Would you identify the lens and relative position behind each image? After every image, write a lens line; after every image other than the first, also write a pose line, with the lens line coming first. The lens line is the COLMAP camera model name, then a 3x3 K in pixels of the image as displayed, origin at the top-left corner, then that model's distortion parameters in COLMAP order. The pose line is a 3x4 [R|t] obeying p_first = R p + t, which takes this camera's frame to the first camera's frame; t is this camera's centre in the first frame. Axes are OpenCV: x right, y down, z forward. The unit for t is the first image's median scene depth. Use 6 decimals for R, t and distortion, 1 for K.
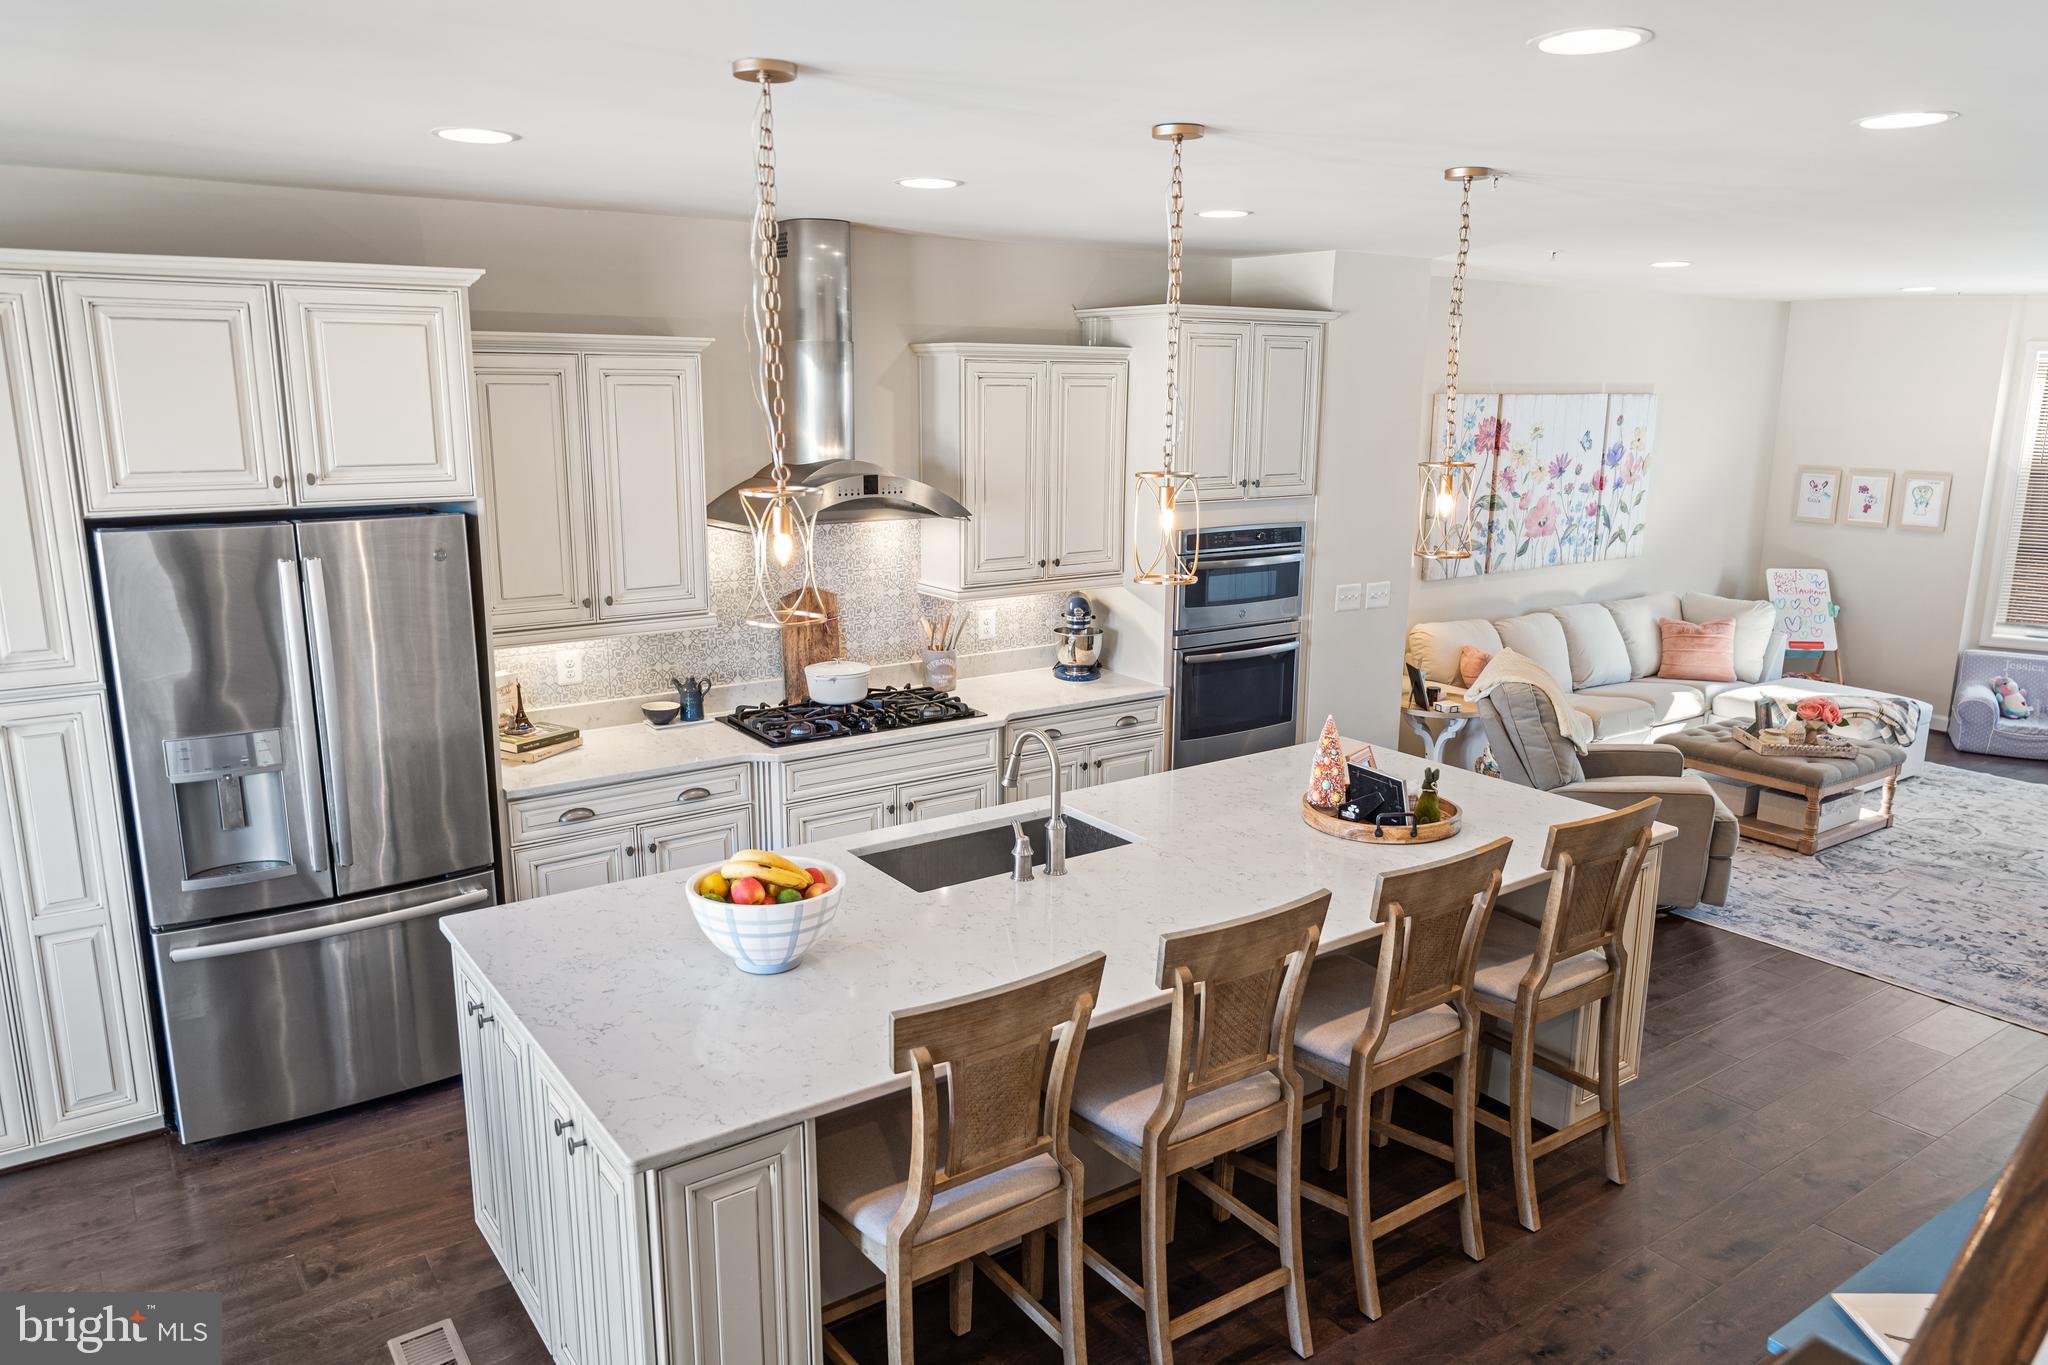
lens RADIAL K [[1398.7, 0, 1023.2], [0, 1398.7, 689.0], [0, 0, 1]] dist [0.008334, 0.001021]
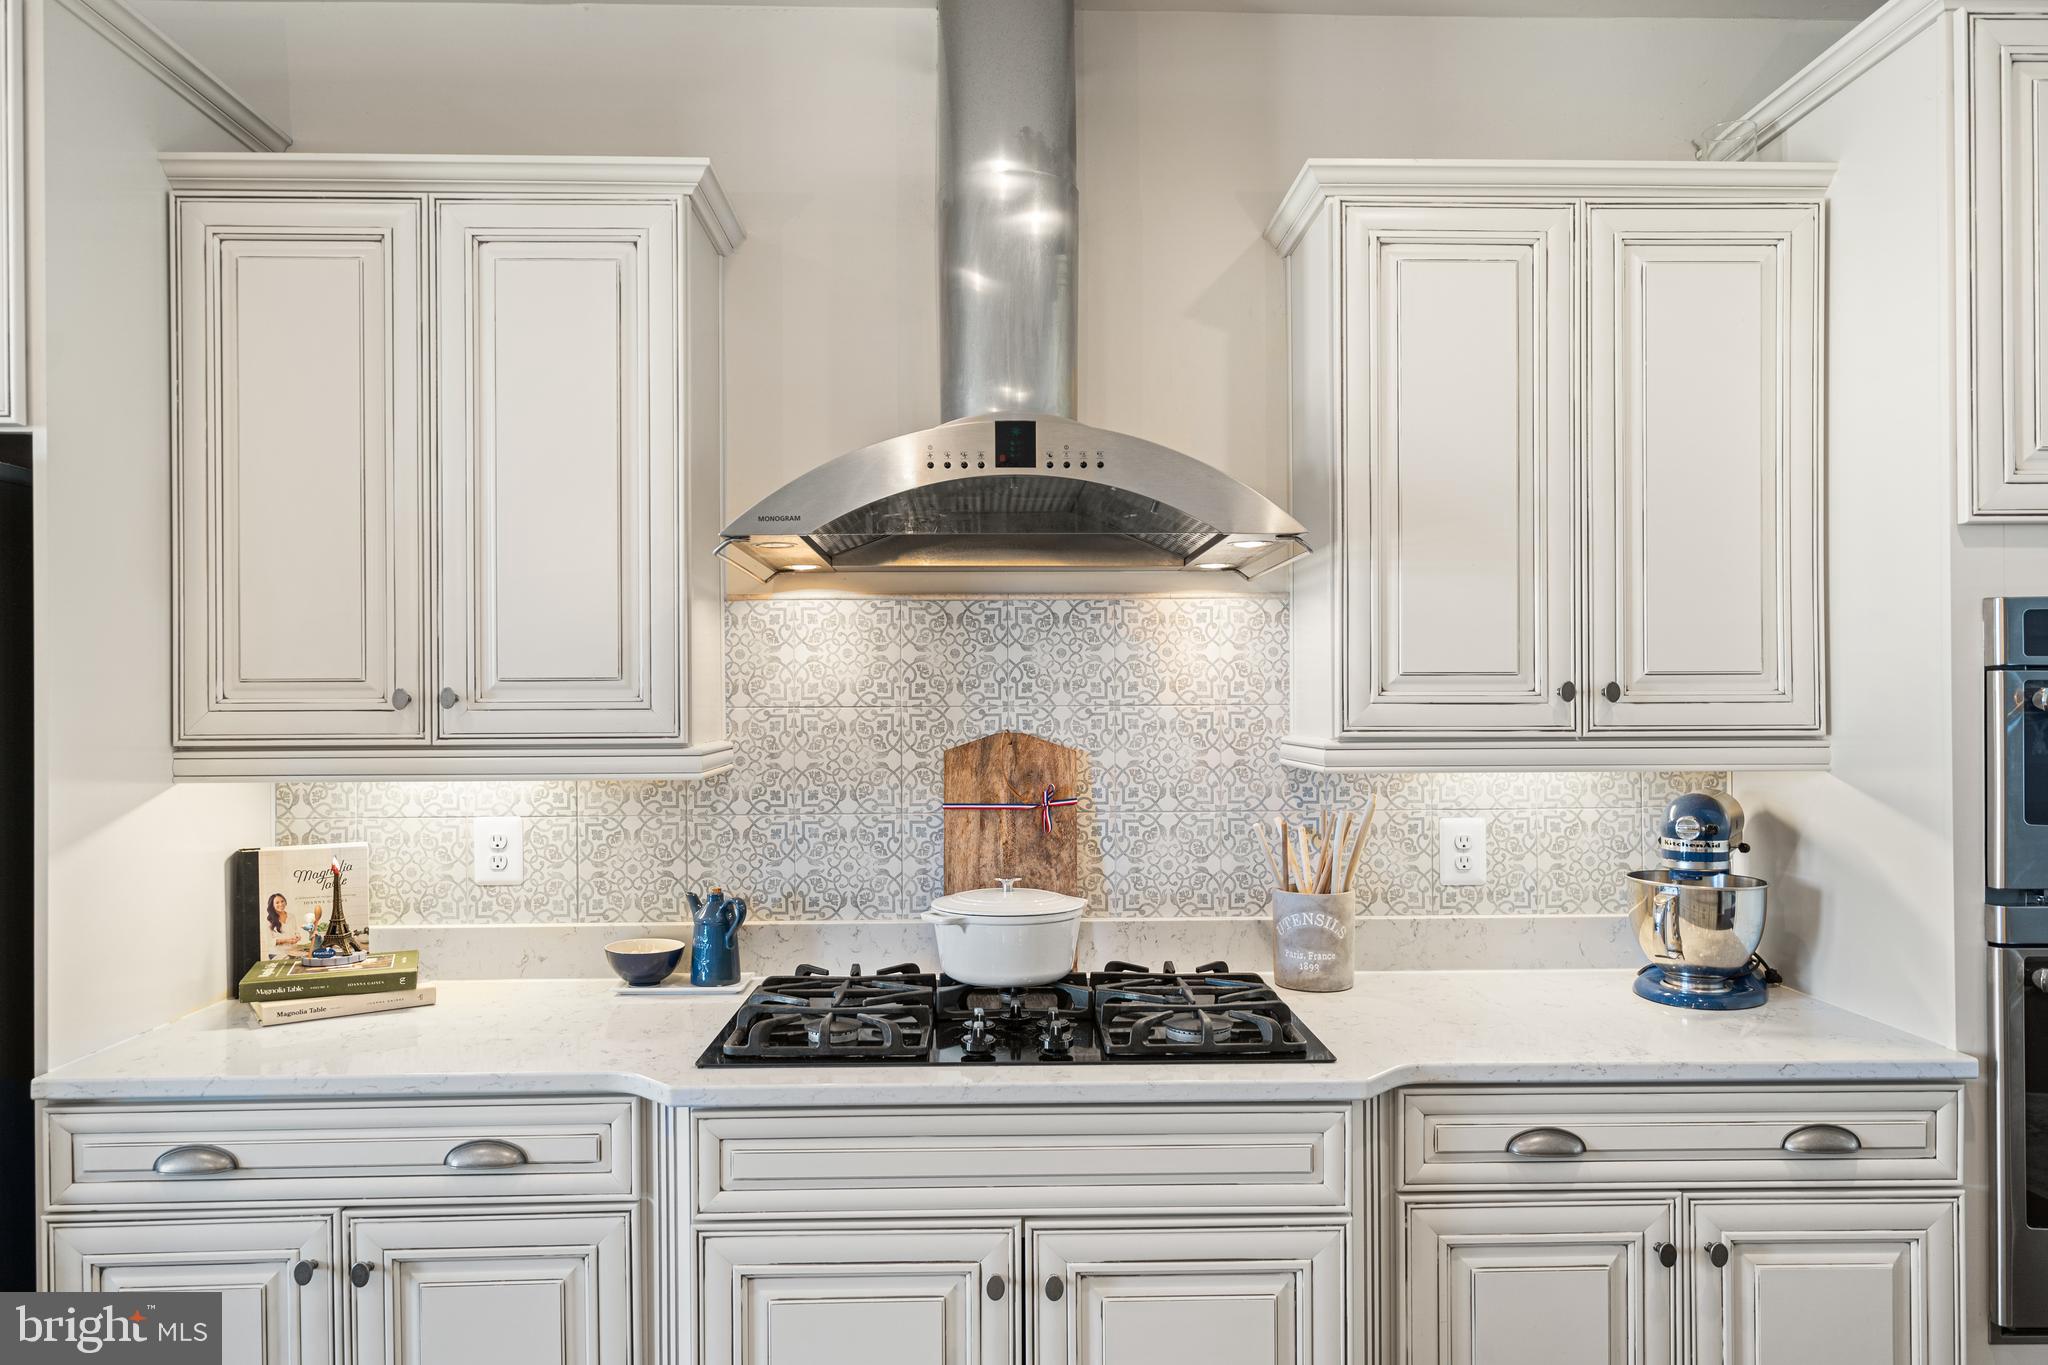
lens RADIAL K [[1316.8, 0, 1022.3], [0, 1316.8, 695.9], [0, 0, 1]] dist [-0.001785, 0.002767]
pose [[0.830075, -0.013998, -0.557477, 0.094467], [-0.109949, 0.975954, -0.188218, -0.000898], [0.546706, 0.217529, 0.808575, 0.616209]]
